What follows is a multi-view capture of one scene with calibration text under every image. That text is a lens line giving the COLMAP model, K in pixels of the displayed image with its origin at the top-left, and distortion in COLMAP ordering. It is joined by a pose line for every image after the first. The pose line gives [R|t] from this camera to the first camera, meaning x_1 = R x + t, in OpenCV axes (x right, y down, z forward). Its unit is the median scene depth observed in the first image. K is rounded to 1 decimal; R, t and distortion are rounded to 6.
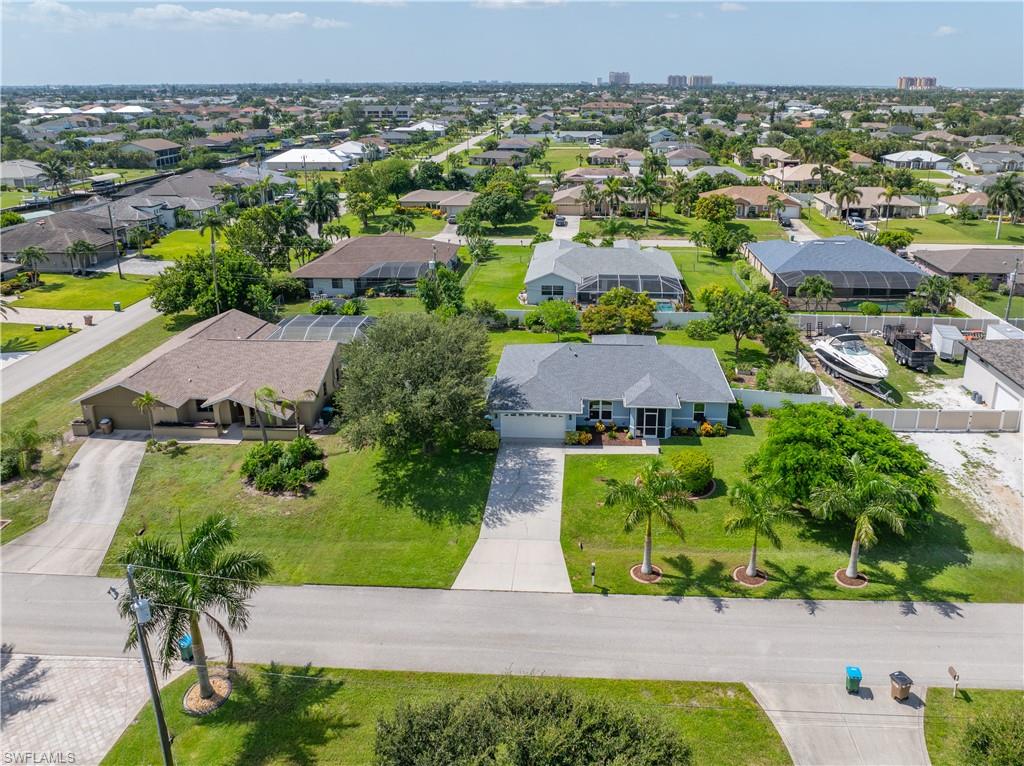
lens RADIAL K [[763.6, 0, 539.4], [0, 763.6, 345.6], [0, 0, 1]] dist [-0.044039, -0.002463]
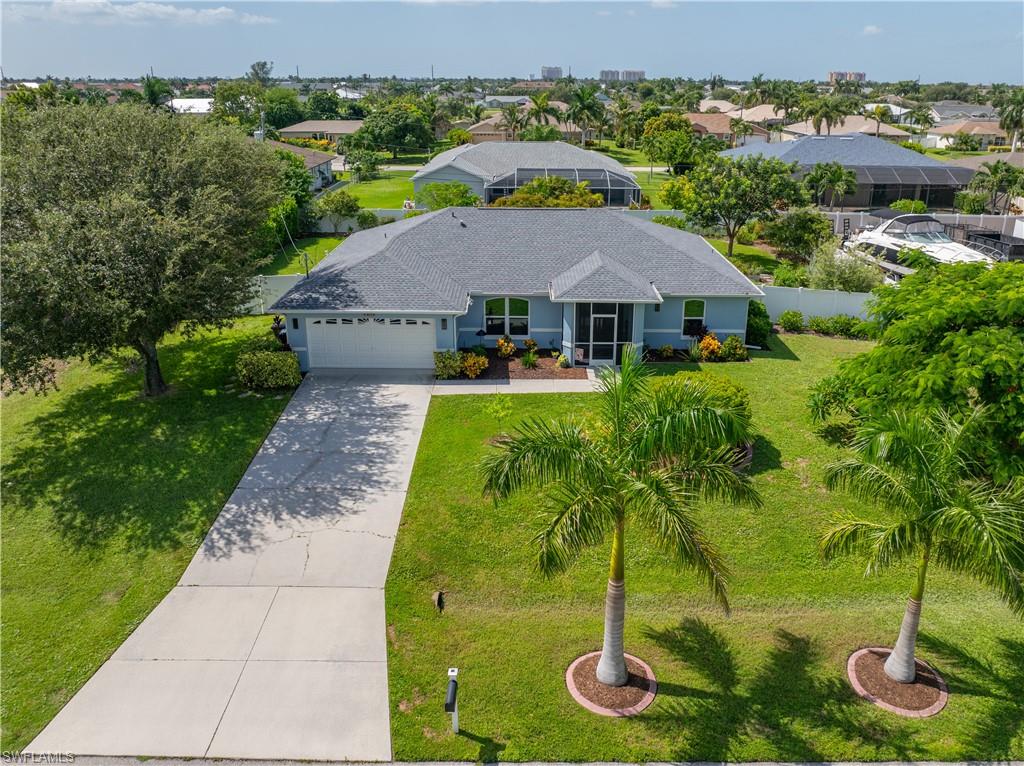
lens RADIAL K [[757.2, 0, 518.8], [0, 757.2, 343.6], [0, 0, 1]] dist [-0.054208, 0.029014]
pose [[0.998307, -0.009374, 0.057396, 0.063530], [0.009622, 0.999945, -0.004053, 0.114185], [-0.057355, 0.004598, 0.998343, 0.523419]]
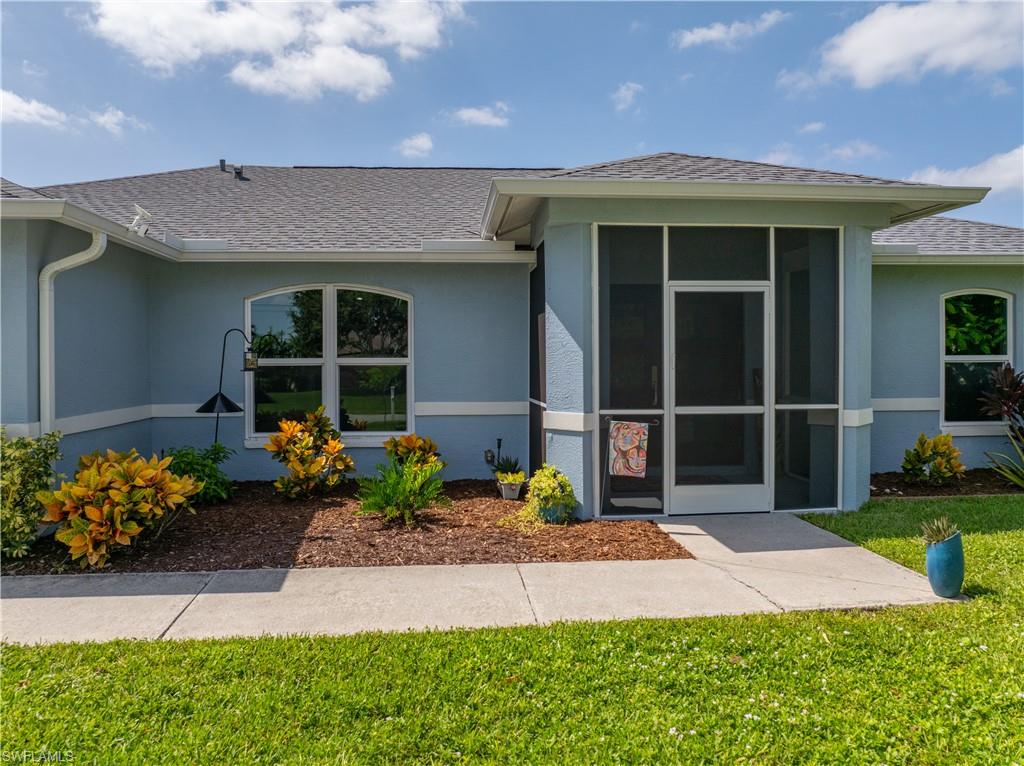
lens RADIAL K [[758.6, 0, 509.8], [0, 758.6, 368.2], [0, 0, 1]] dist [-0.042759, 0.003951]
pose [[0.988404, 0.005319, 0.151756, 0.100326], [0.043486, 0.947615, -0.316440, 0.143889], [-0.145490, 0.319370, 0.936395, 0.937921]]
